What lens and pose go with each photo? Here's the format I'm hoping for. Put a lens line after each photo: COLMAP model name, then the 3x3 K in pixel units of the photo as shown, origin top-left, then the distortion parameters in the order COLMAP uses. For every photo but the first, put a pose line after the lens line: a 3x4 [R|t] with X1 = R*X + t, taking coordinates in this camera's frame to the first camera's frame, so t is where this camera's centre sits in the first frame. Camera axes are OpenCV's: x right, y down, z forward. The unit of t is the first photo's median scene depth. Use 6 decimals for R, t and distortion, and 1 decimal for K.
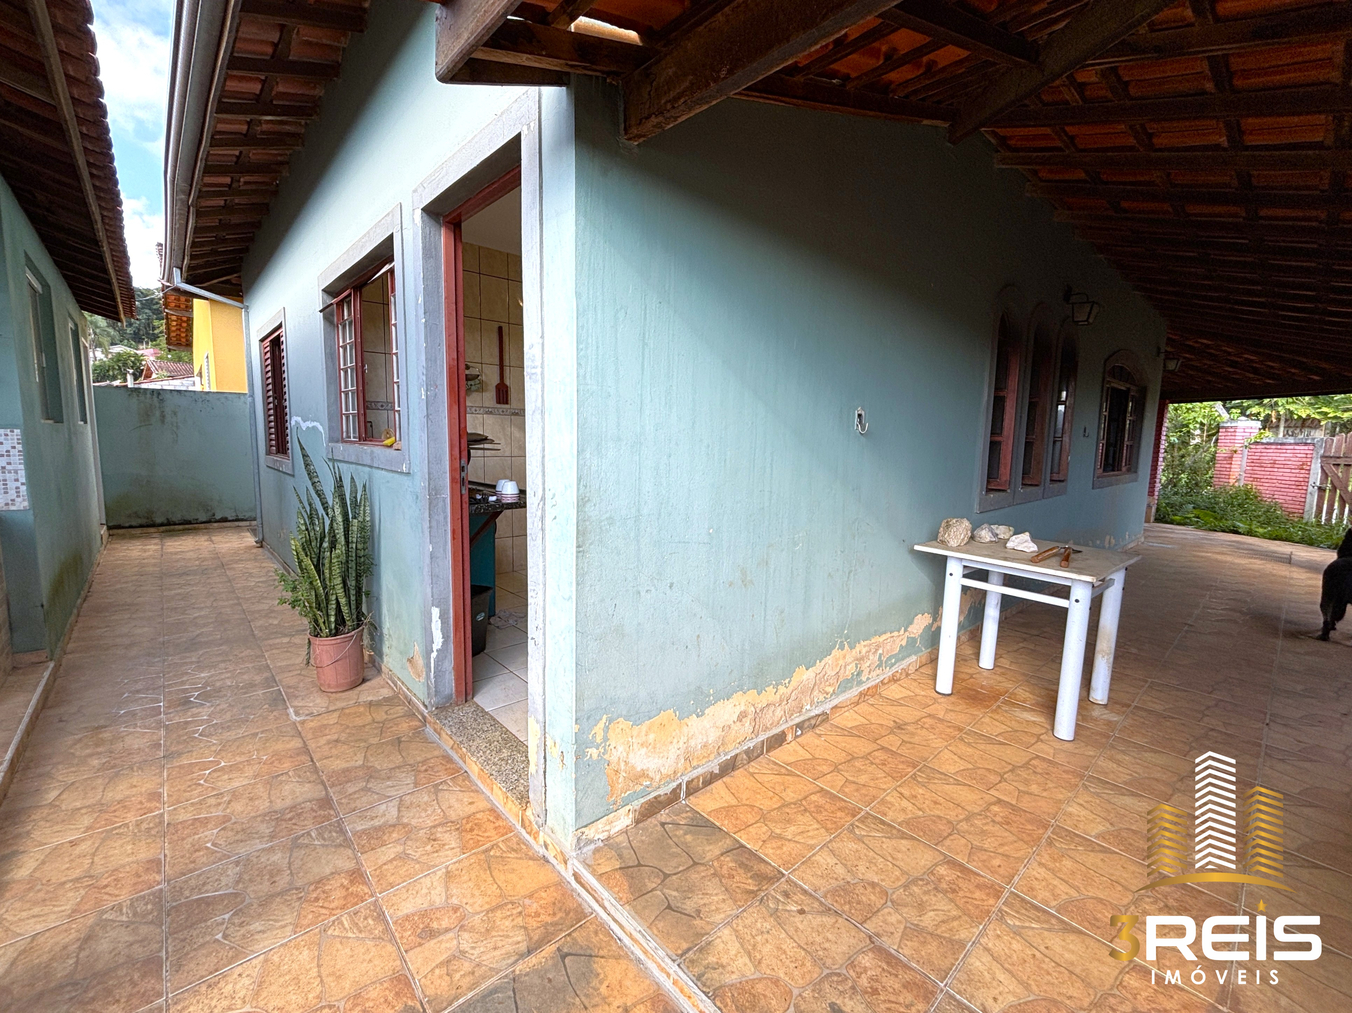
lens RADIAL K [[548.5, 0, 676.0], [0, 548.5, 506.5], [0, 0, 1]] dist [0.001472, -0.000076]
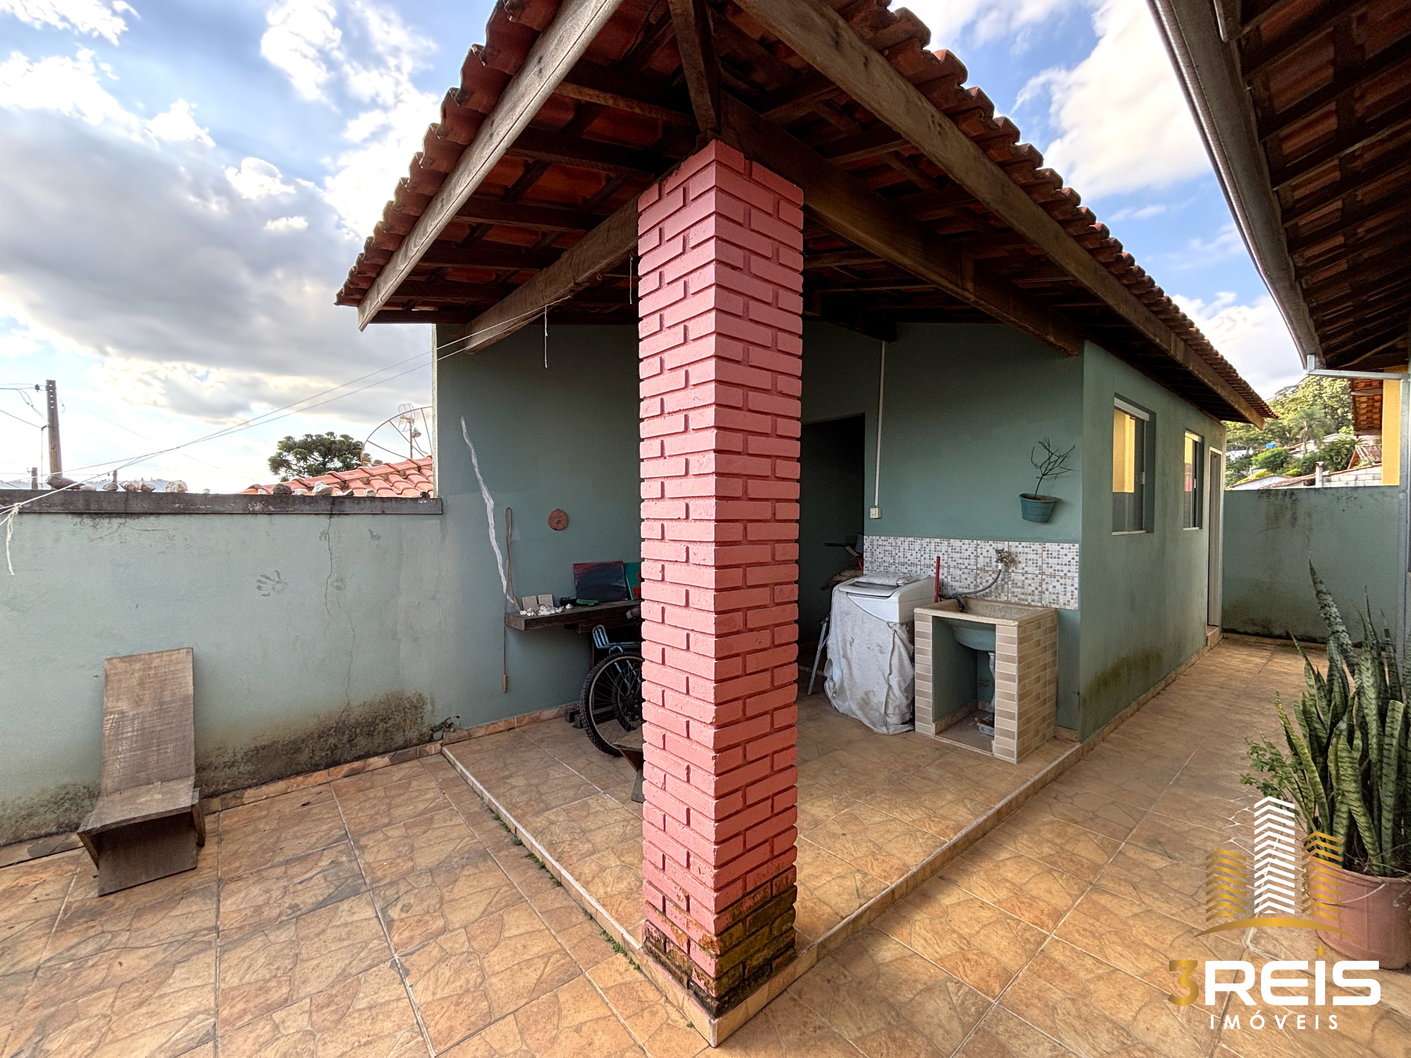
lens RADIAL K [[572.4, 0, 705.5], [0, 572.4, 529.0], [0, 0, 1]] dist [0.001472, -0.000076]
pose [[-0.025973, 0.002145, -0.999660, 0.071823], [-0.133214, 0.991071, 0.005588, -0.057295], [0.990747, 0.133314, -0.025456, 0.172376]]
